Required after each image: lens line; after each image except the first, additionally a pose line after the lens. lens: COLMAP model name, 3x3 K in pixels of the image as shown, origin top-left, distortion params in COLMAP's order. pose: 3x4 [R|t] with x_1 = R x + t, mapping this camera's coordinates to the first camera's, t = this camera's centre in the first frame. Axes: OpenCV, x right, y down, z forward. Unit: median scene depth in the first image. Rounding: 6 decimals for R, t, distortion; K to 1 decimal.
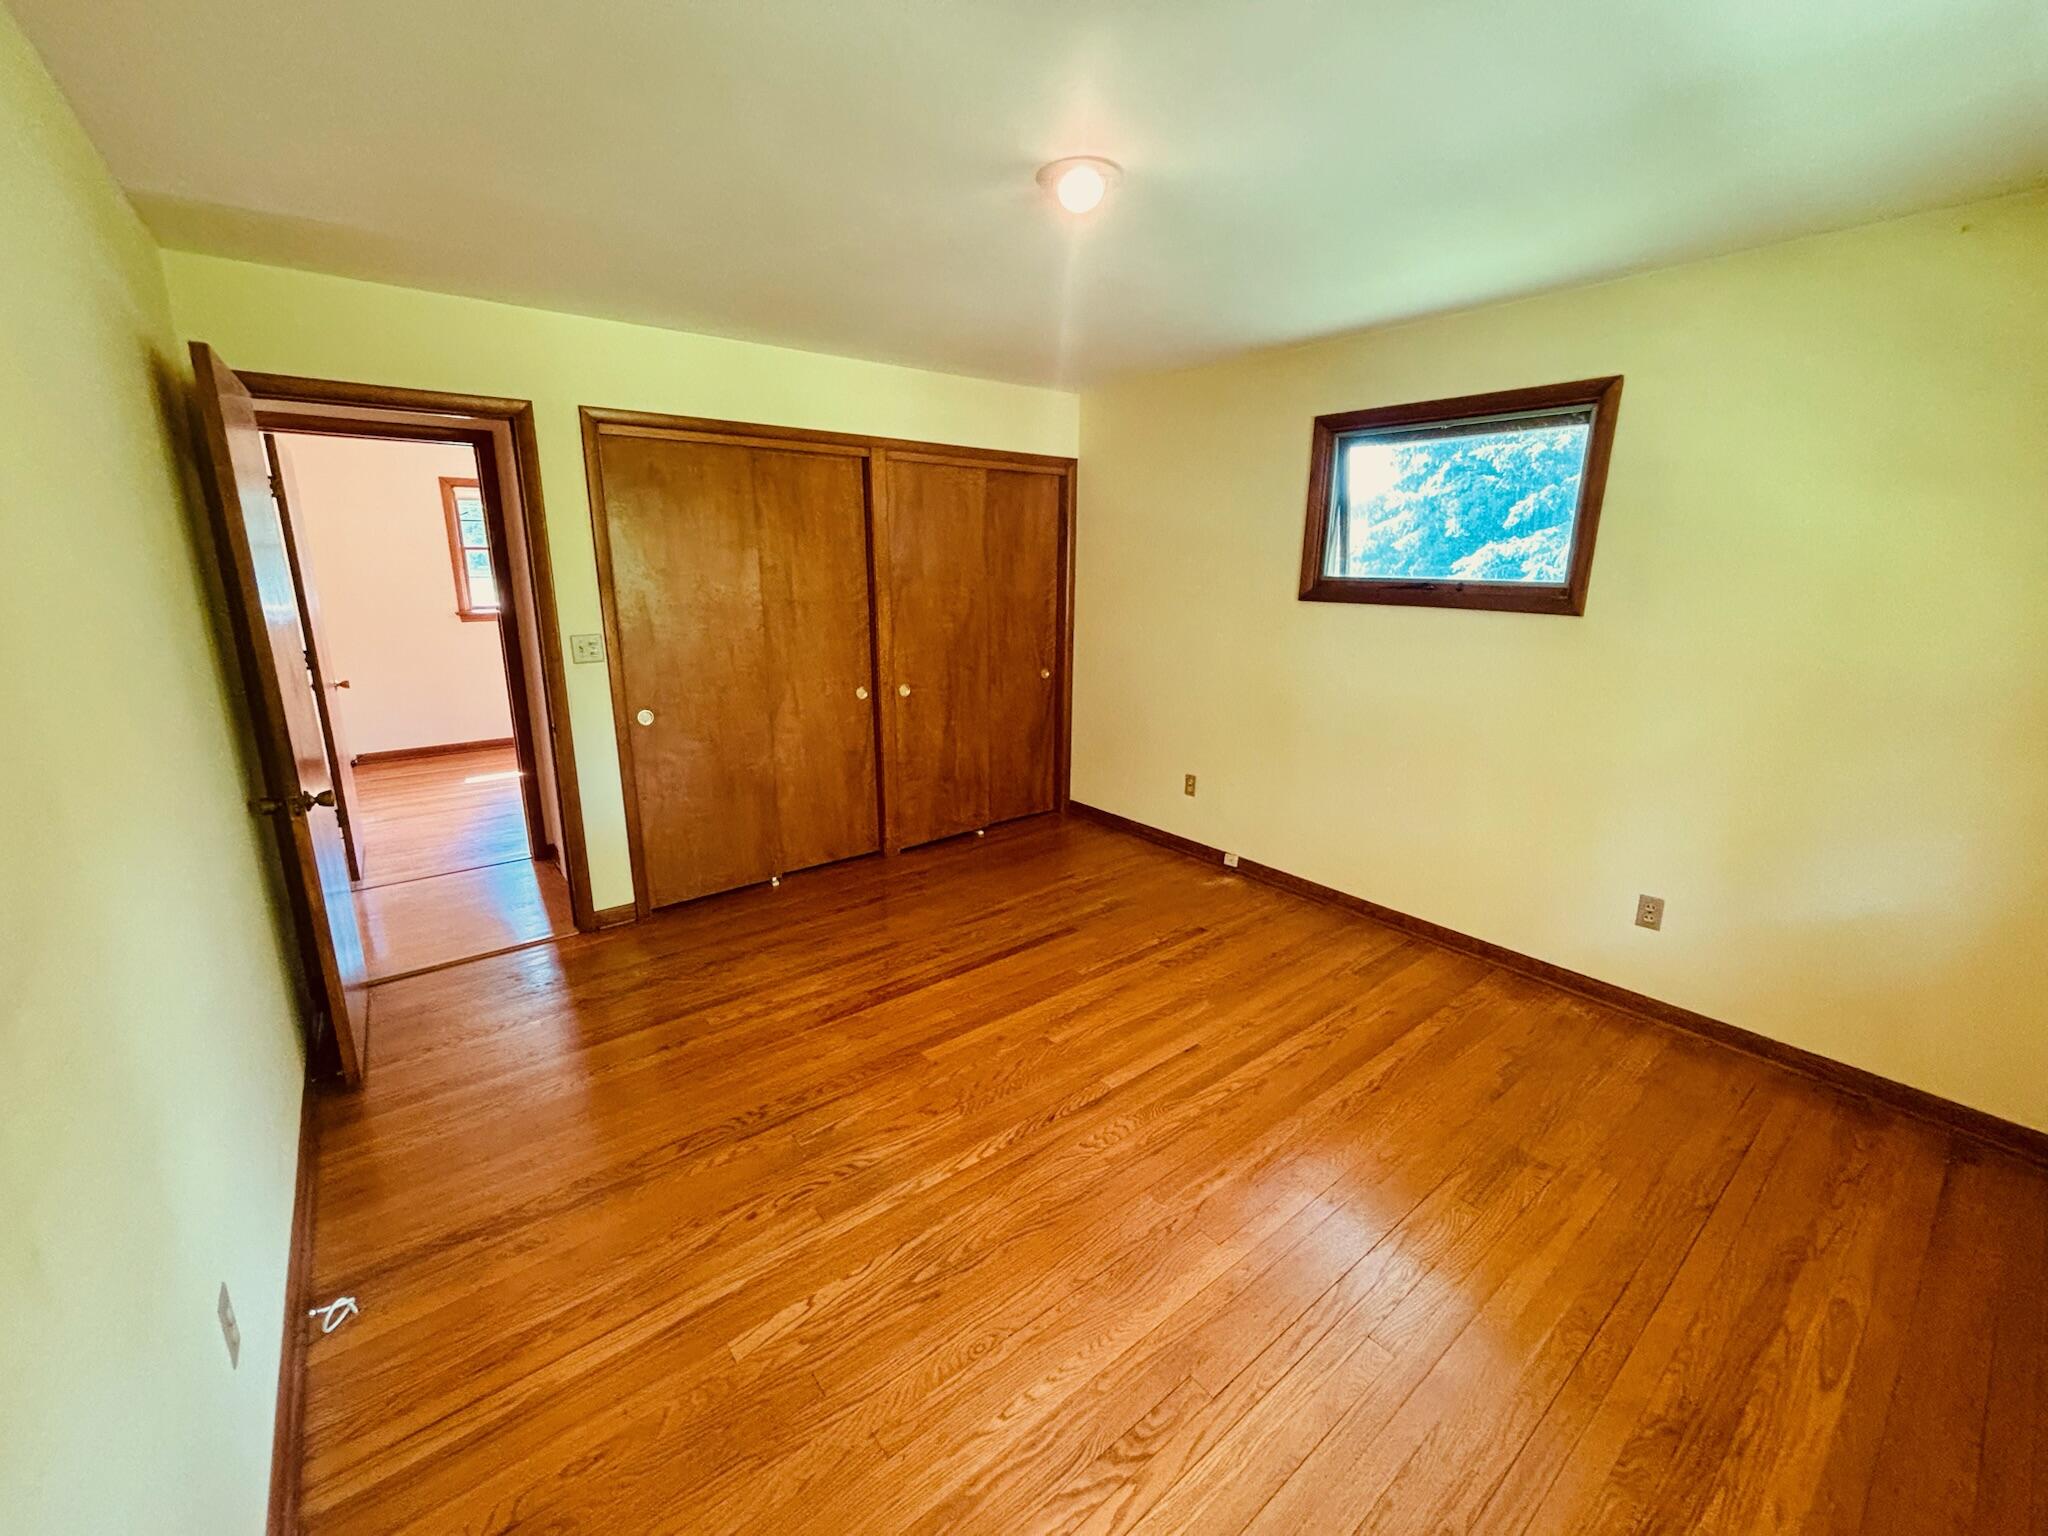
lens RADIAL K [[832.1, 0, 1024.4], [0, 832.1, 762.0], [0, 0, 1]] dist [0.006830, -0.003167]
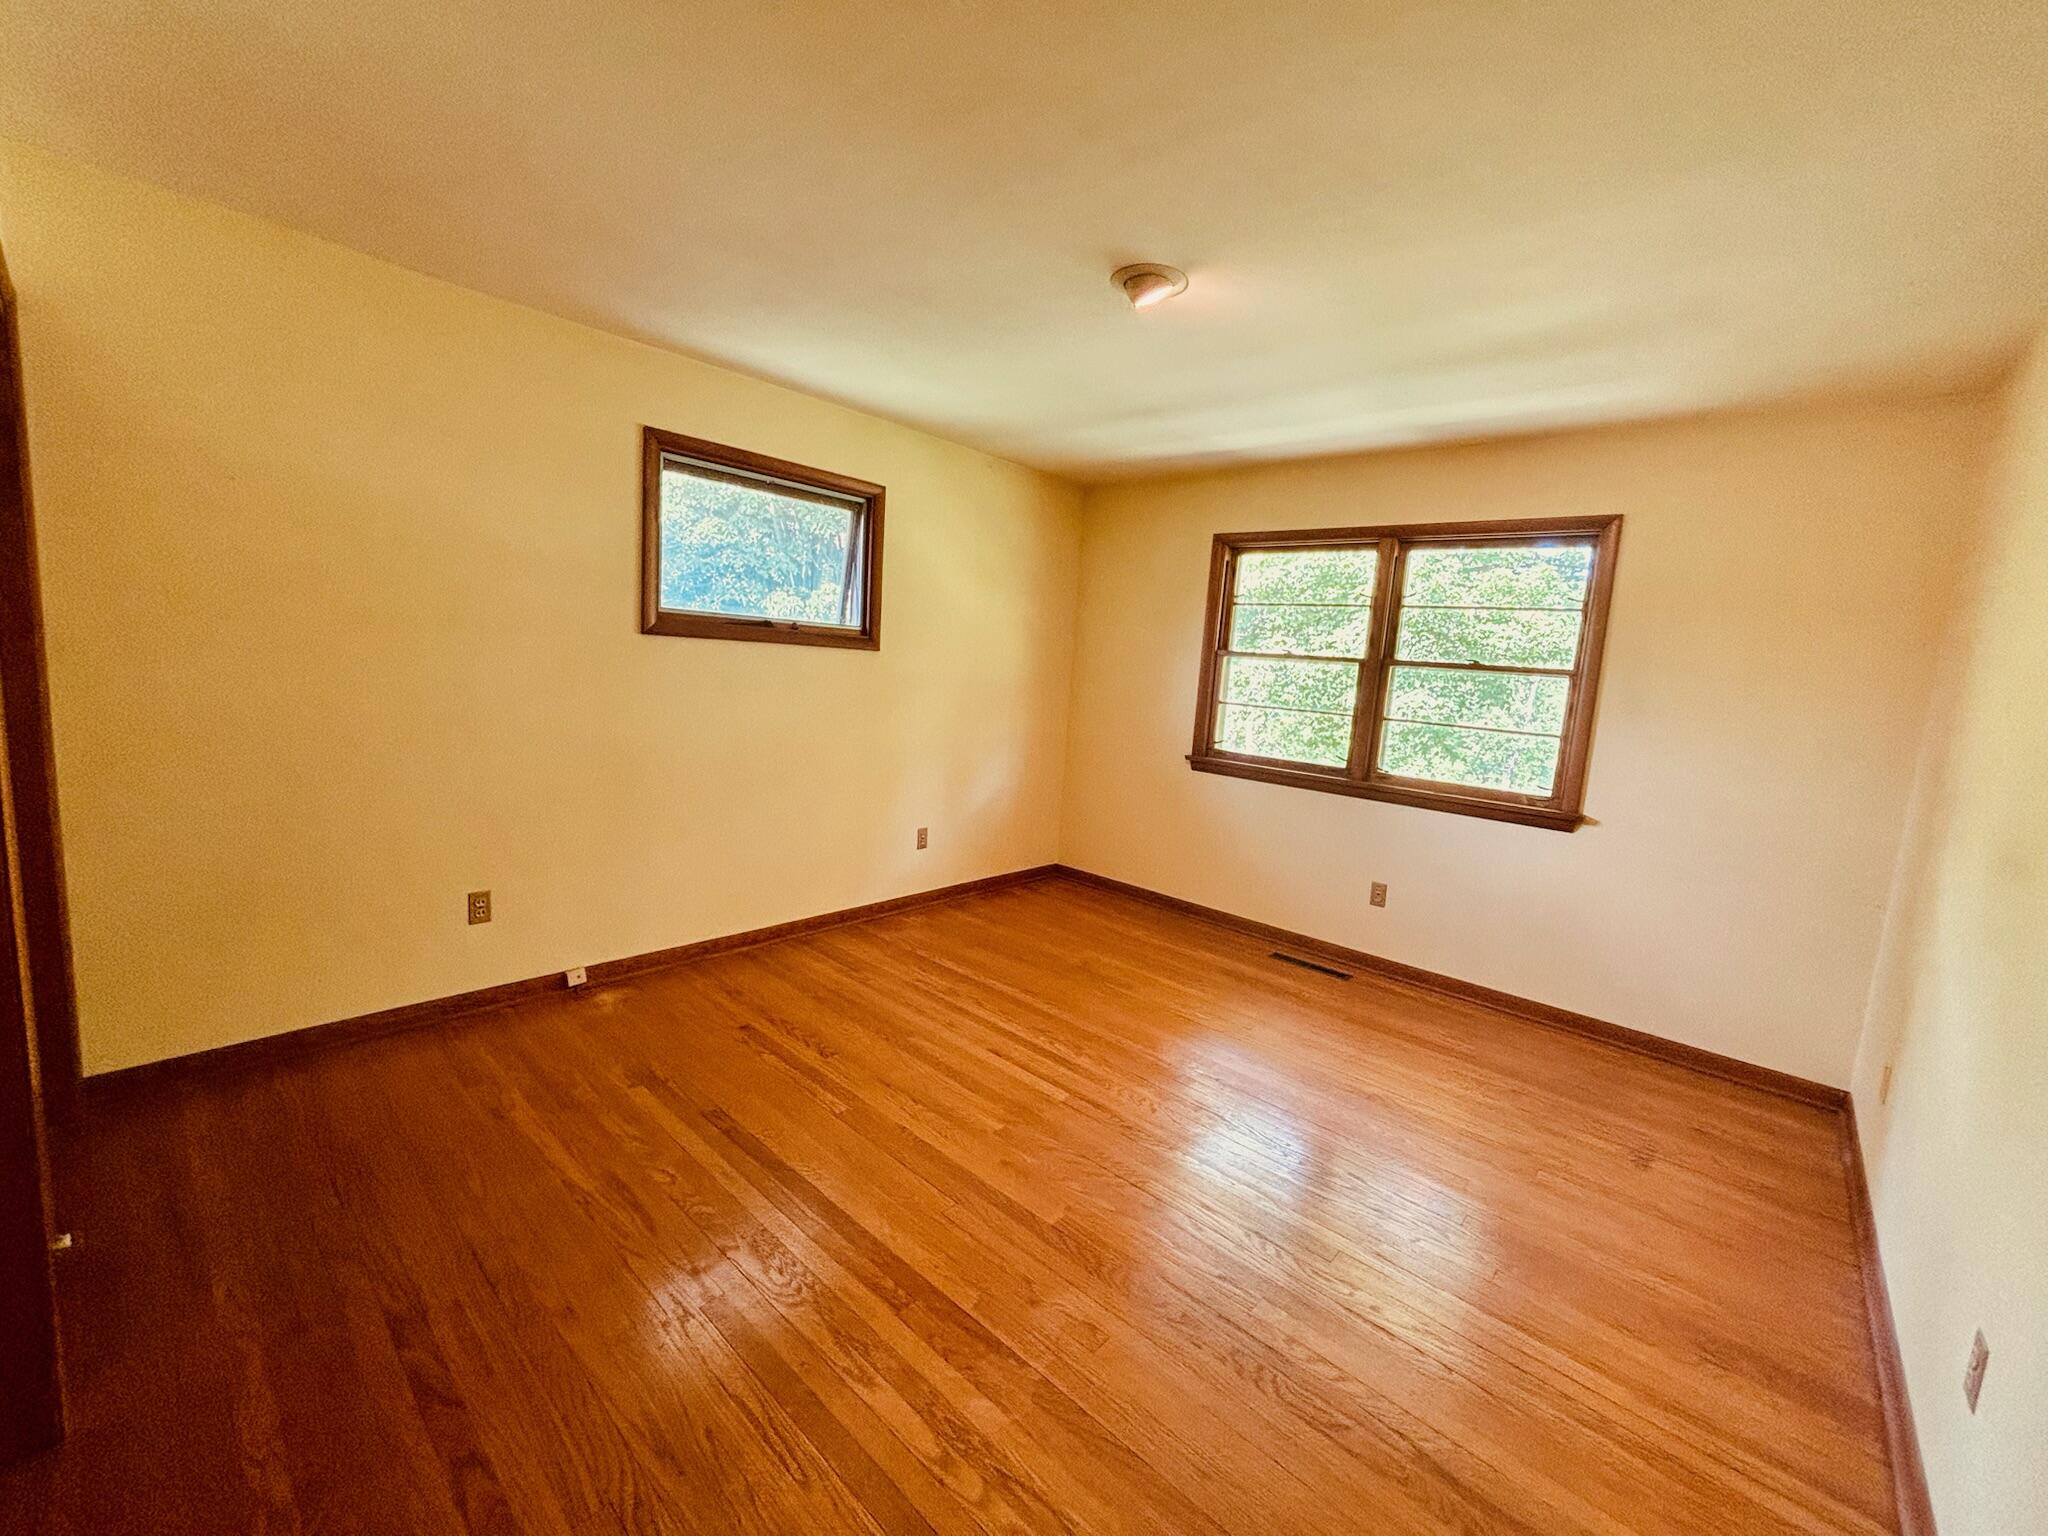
lens RADIAL K [[832.1, 0, 1021.2], [0, 832.1, 770.9], [0, 0, 1]] dist [0.006830, -0.003167]
pose [[-0.157818, -0.163390, 0.973857, -0.724998], [0.171692, 0.966654, 0.190005, -0.191381], [-0.972428, 0.197190, -0.124503, 0.932004]]
